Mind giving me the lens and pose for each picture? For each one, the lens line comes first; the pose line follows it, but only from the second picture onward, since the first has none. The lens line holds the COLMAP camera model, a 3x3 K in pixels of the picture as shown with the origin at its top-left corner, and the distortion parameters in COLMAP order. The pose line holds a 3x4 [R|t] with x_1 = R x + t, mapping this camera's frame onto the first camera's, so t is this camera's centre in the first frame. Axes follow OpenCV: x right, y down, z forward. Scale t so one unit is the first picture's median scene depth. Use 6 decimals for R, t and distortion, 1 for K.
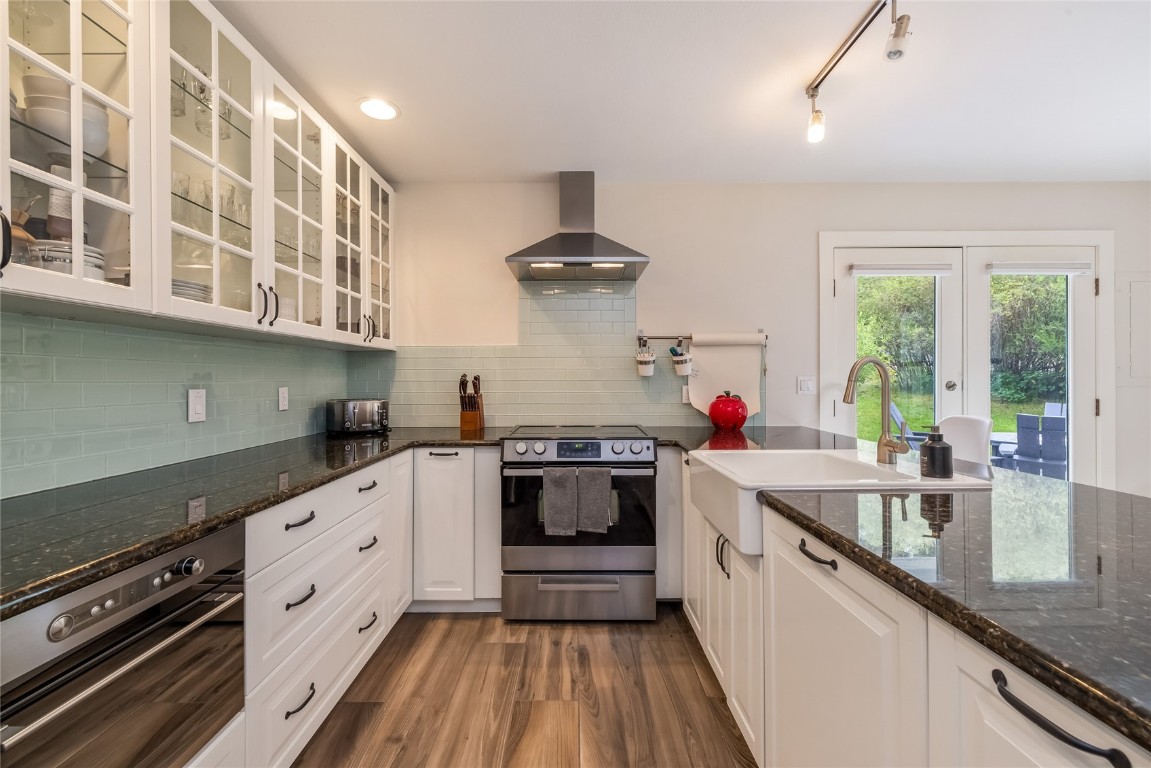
lens RADIAL K [[482.7, 0, 573.0], [0, 482.7, 379.3], [0, 0, 1]] dist [-0.001471, 0.001129]
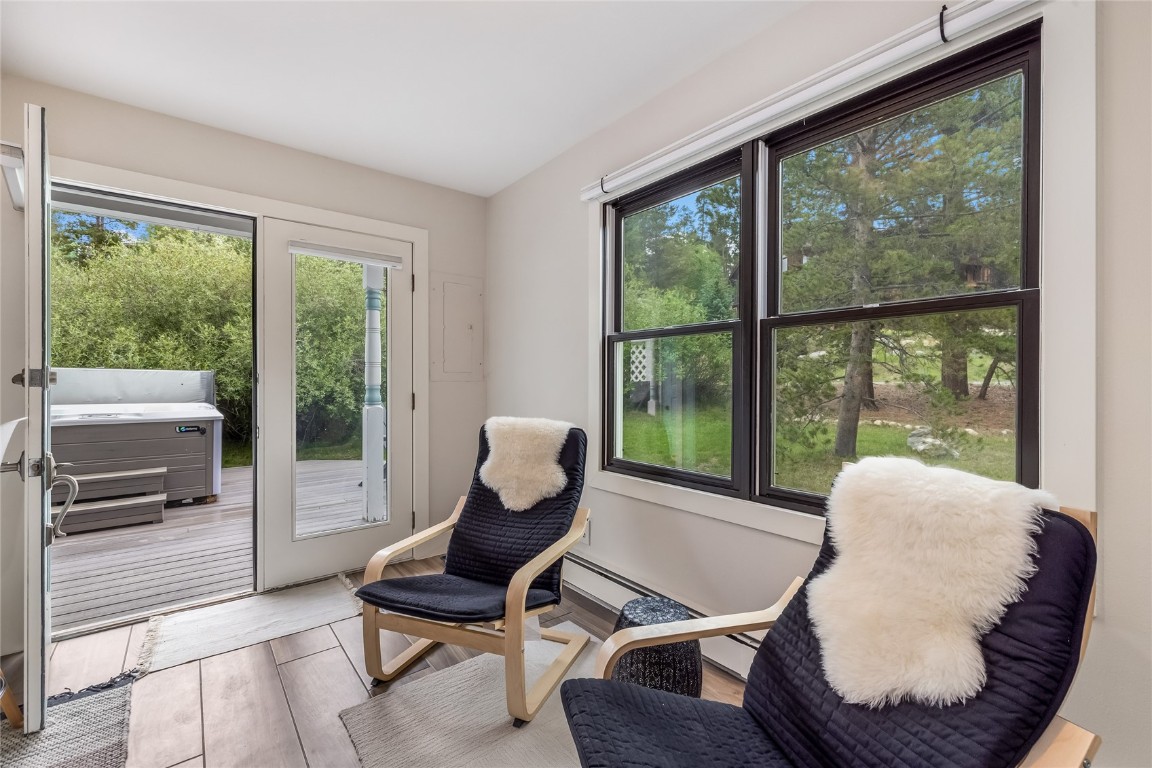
lens RADIAL K [[483.1, 0, 573.3], [0, 483.1, 383.6], [0, 0, 1]] dist [-0.001471, 0.001129]
pose [[0.786088, -0.000430, 0.618115, 0.913677], [-0.000435, 0.999999, 0.001249, 0.024992], [-0.618115, -0.001251, 0.786087, -0.012957]]
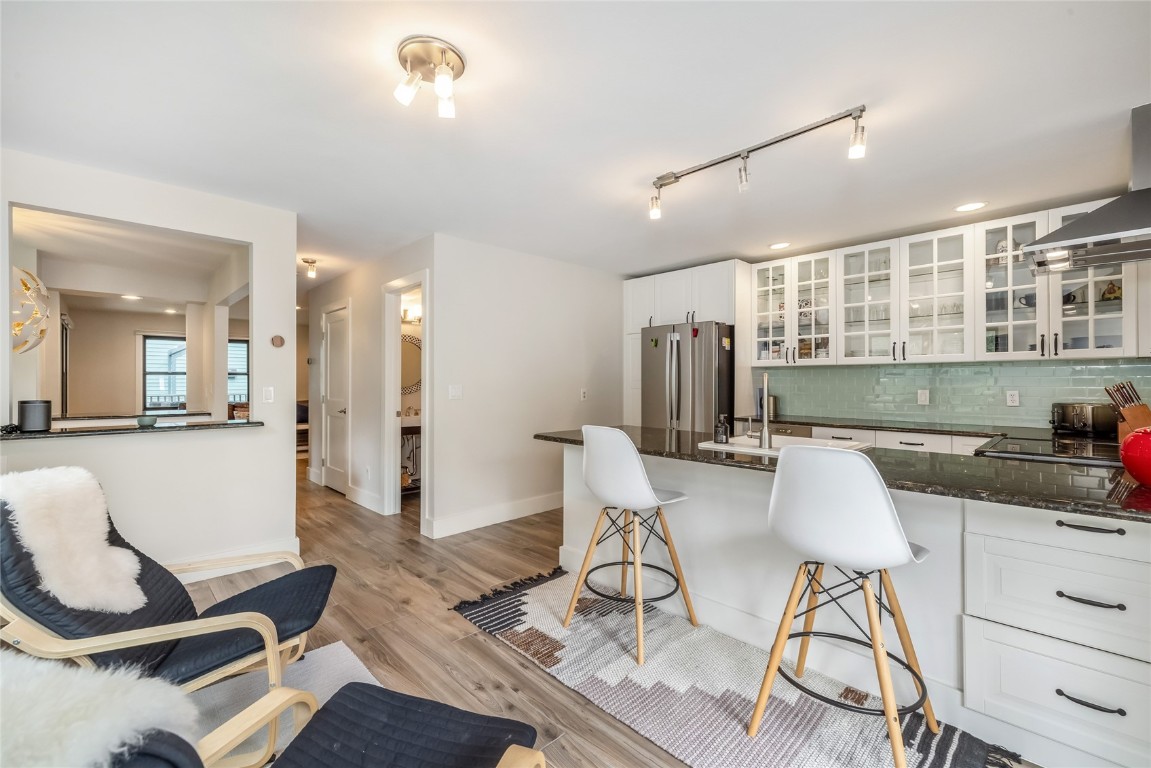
lens RADIAL K [[482.7, 0, 570.6], [0, 482.7, 375.3], [0, 0, 1]] dist [-0.001471, 0.001129]
pose [[-0.719282, 0.001405, -0.694716, 1.410162], [0.009098, 0.999931, -0.007397, -0.030628], [0.694658, -0.011641, -0.719246, 1.118036]]
